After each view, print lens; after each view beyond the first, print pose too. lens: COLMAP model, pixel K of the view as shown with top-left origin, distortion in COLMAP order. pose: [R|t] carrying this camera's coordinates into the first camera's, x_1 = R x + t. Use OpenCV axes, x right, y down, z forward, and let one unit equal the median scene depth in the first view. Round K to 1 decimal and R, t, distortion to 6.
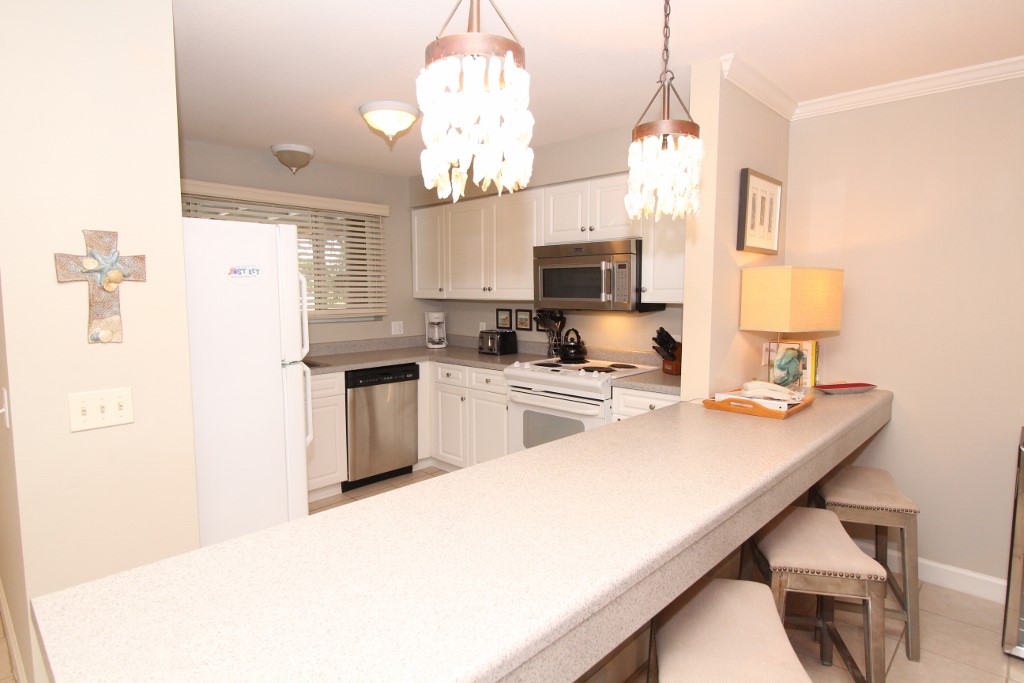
lens RADIAL K [[549.3, 0, 512.0], [0, 549.3, 341.5], [0, 0, 1]] dist [-0.001323, -0.000166]
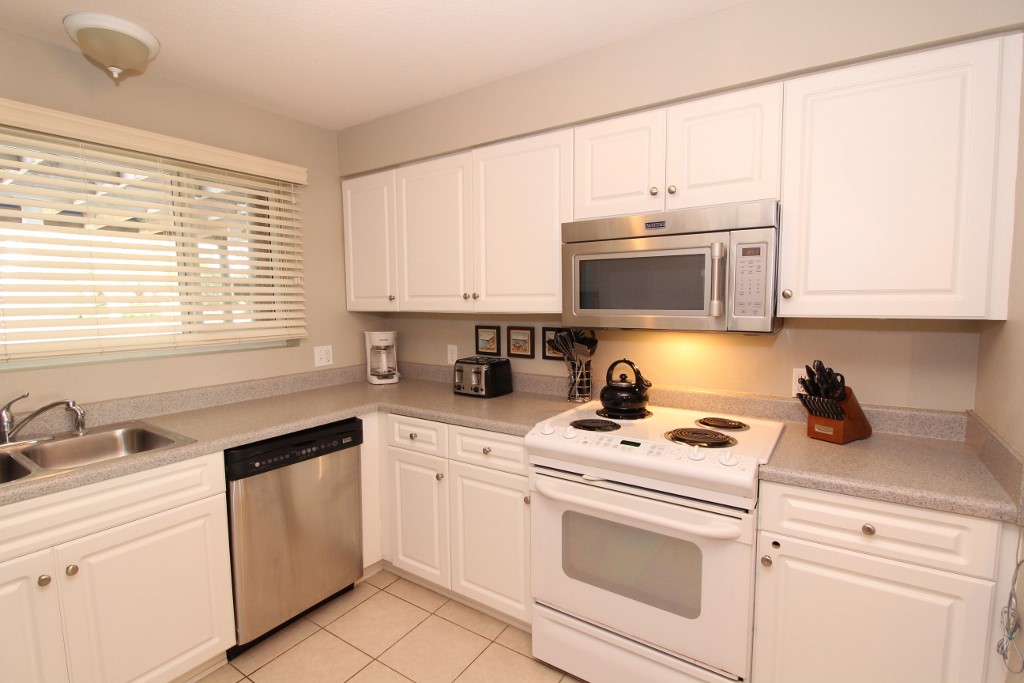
lens RADIAL K [[477.0, 0, 507.1], [0, 477.0, 341.7], [0, 0, 1]] dist [-0.002447, -0.013782]
pose [[0.986699, -0.022159, 0.161039, -0.094558], [0.023081, 0.999726, -0.003859, -0.040200], [-0.160910, 0.007524, 0.986940, 0.453243]]
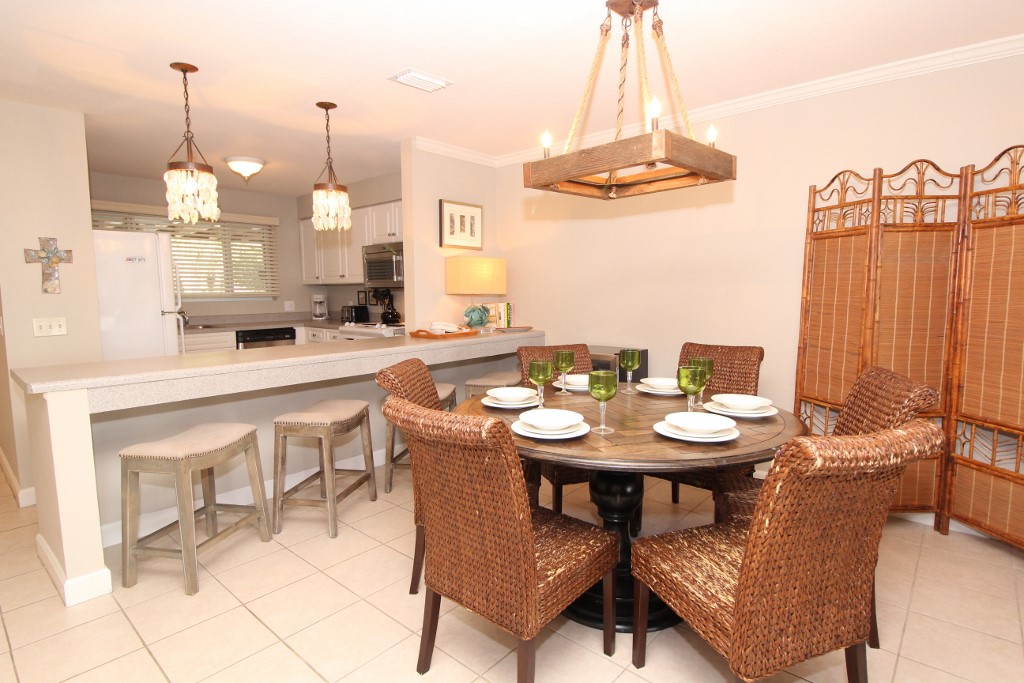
lens RADIAL K [[524.6, 0, 512.0], [0, 524.6, 341.5], [0, 0, 1]] dist [-0.000862, -0.000407]
pose [[0.999313, -0.010320, 0.035603, 0.351943], [0.010137, 0.999935, 0.005306, 0.074358], [-0.035656, -0.004941, 0.999352, -0.394162]]
